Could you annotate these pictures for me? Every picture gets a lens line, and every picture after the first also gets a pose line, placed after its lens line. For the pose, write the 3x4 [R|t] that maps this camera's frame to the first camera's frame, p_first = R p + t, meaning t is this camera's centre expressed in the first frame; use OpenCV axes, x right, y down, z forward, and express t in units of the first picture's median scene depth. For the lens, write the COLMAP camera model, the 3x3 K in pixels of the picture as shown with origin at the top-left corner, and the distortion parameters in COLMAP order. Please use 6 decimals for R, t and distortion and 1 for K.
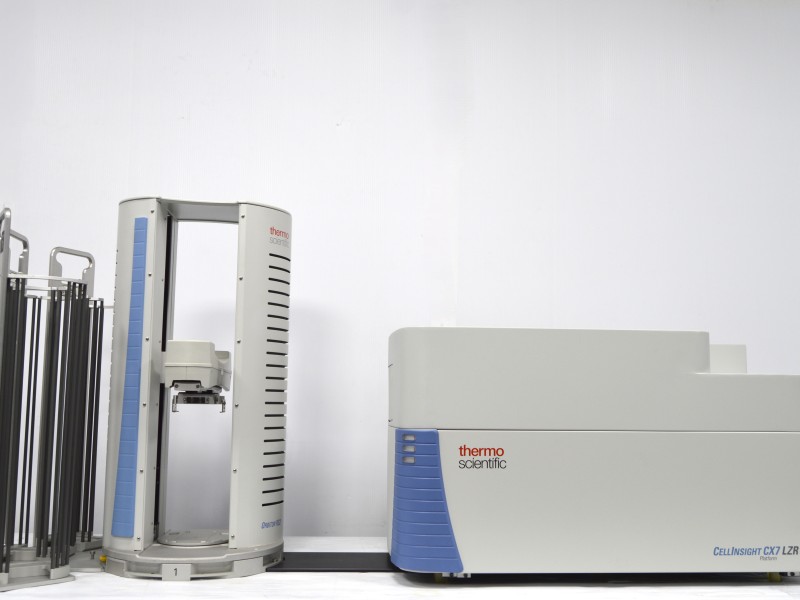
lens RADIAL K [[880.4, 0, 400.0], [0, 880.4, 300.0], [0, 0, 1]] dist [-0.018137, -0.038508]
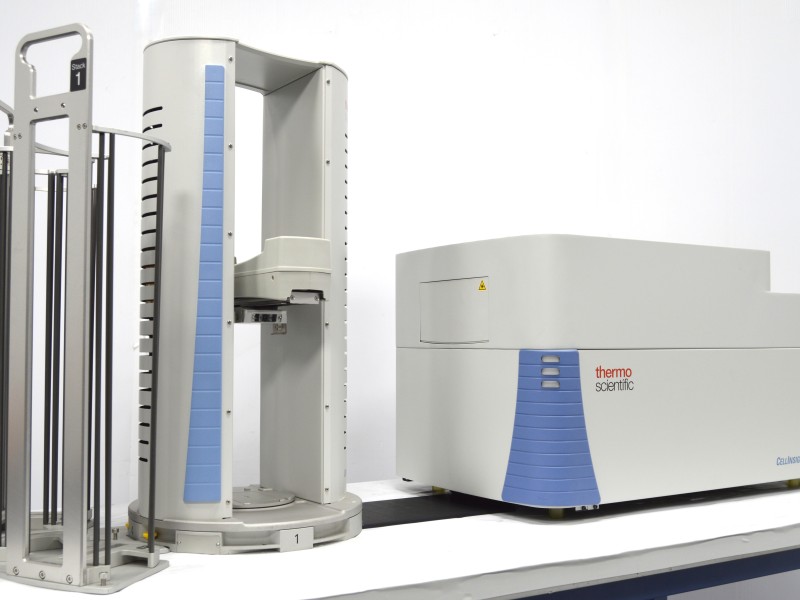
lens RADIAL K [[940.3, 0, 400.0], [0, 940.3, 300.0], [0, 0, 1]] dist [-0.056652, -0.015124]
pose [[0.879569, 0.011329, 0.475637, -0.563847], [-0.048581, 0.996630, 0.066100, 0.043103], [-0.473285, -0.081246, 0.877155, 0.254759]]
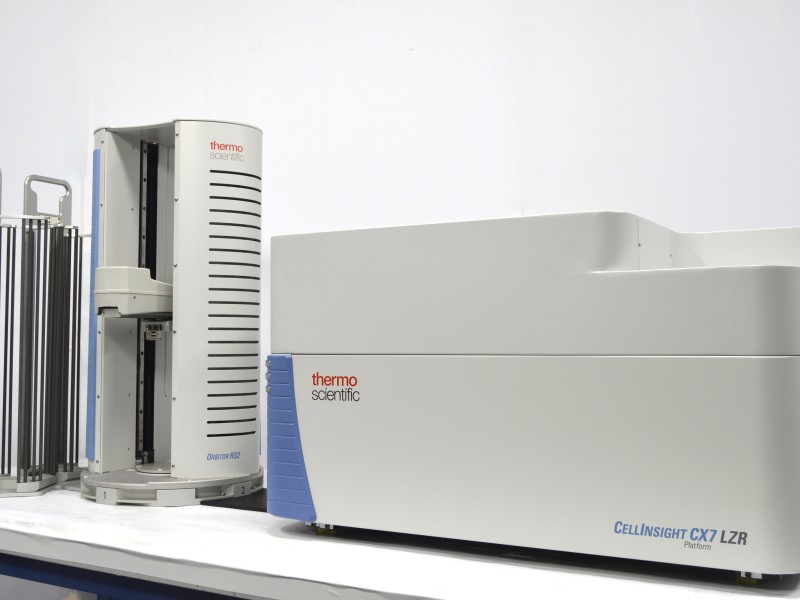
lens RADIAL K [[940.3, 0, 400.0], [0, 940.3, 300.0], [0, 0, 1]] dist [-0.056652, -0.015124]
pose [[0.831735, -0.038518, -0.553836, 0.630159], [0.074736, 0.996278, 0.042946, 0.063669], [0.550120, -0.077111, 0.831518, 0.305679]]
